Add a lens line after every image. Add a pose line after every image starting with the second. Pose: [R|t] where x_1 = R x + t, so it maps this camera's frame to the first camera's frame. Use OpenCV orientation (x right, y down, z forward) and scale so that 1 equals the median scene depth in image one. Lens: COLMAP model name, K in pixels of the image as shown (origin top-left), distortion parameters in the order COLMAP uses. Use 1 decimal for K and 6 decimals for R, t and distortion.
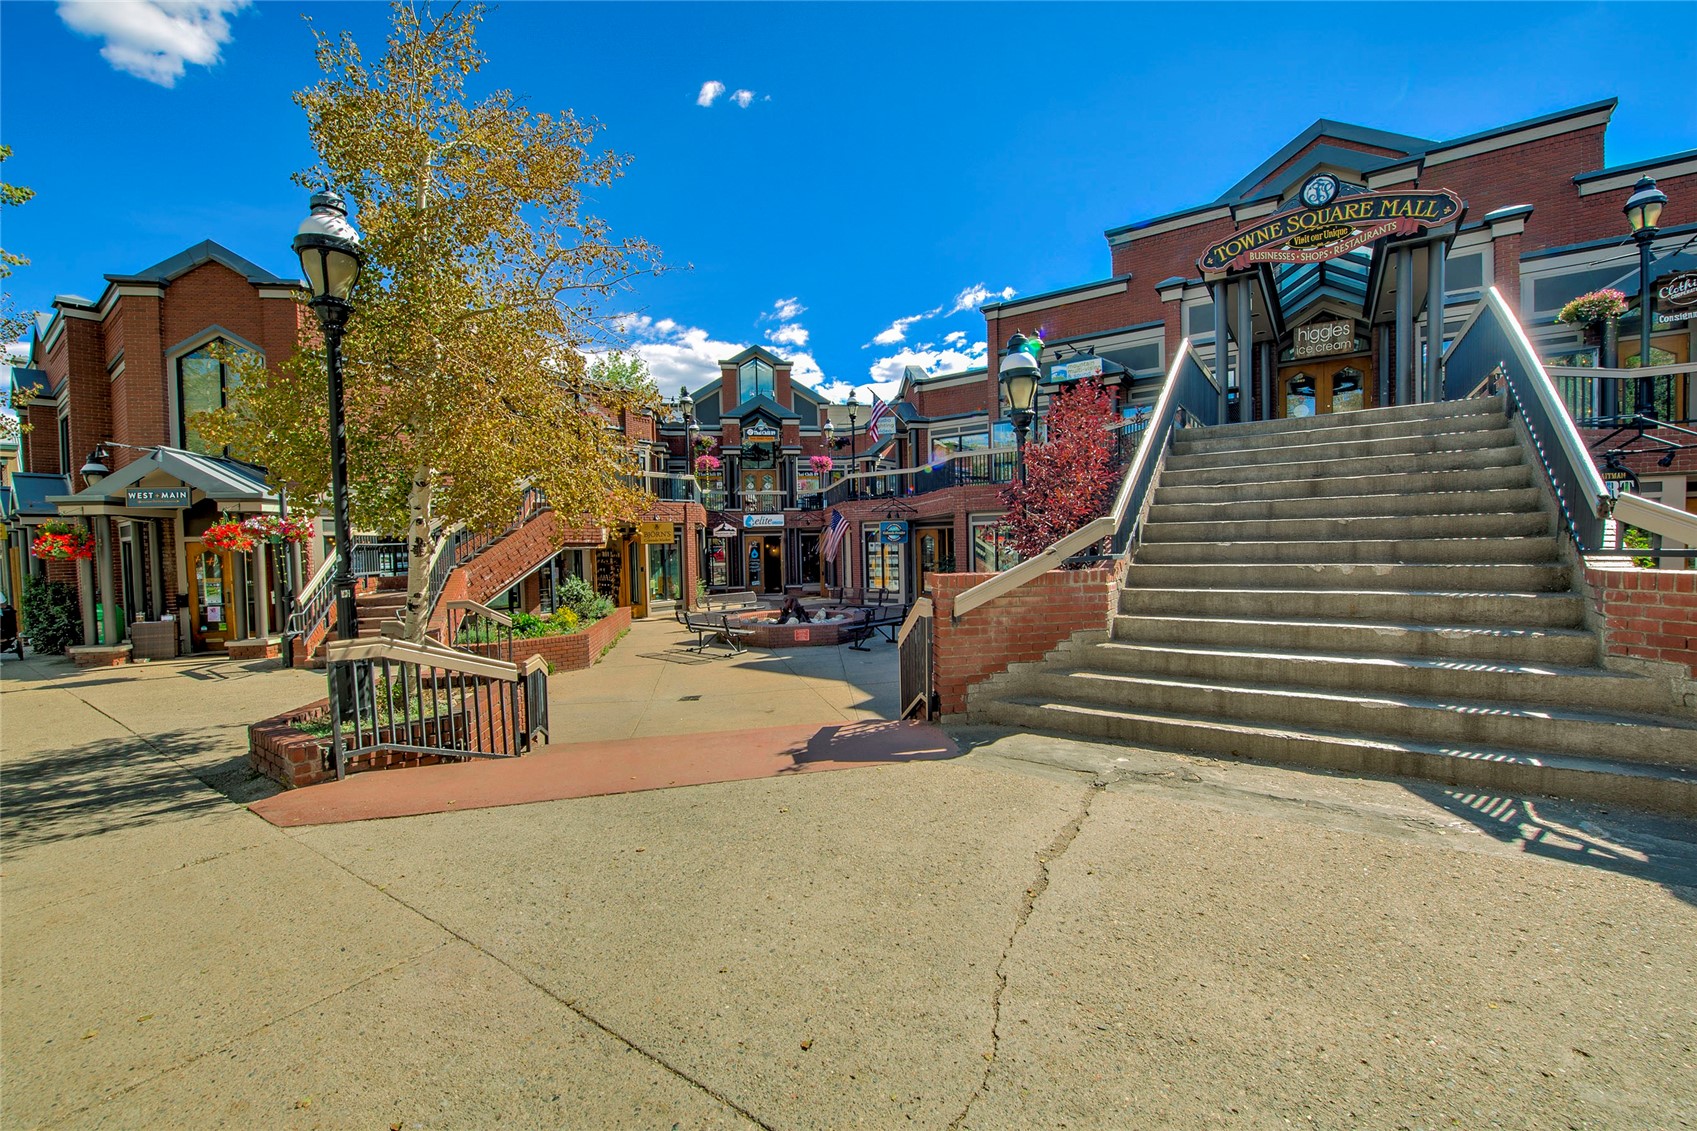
lens RADIAL K [[690.0, 0, 842.3], [0, 690.0, 574.2], [0, 0, 1]] dist [-0.014493, -0.002939]
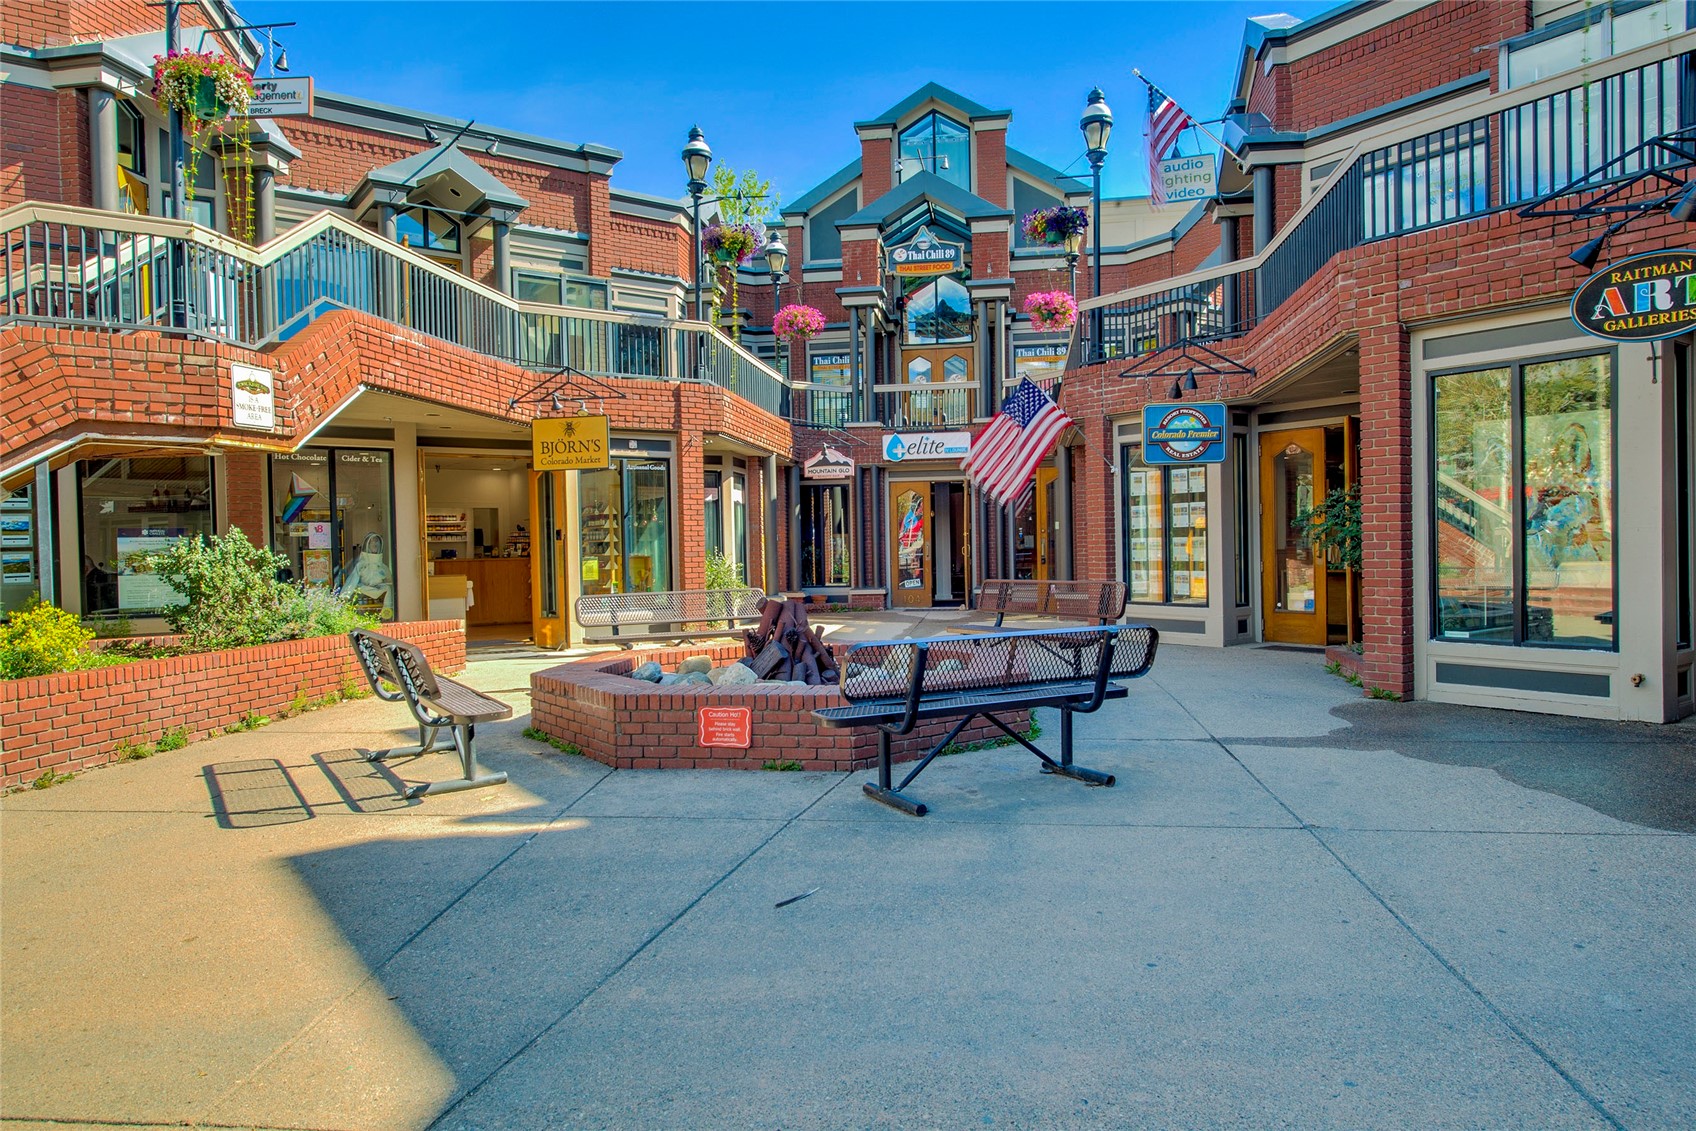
lens RADIAL K [[1093.3, 0, 820.0], [0, 1093.3, 570.6], [0, 0, 1]] dist [-0.029651, -0.000273]
pose [[0.941340, 0.013333, -0.337197, 0.079598], [-0.019109, 0.999722, -0.013814, 0.019238], [0.336919, 0.019447, 0.941333, 0.375057]]
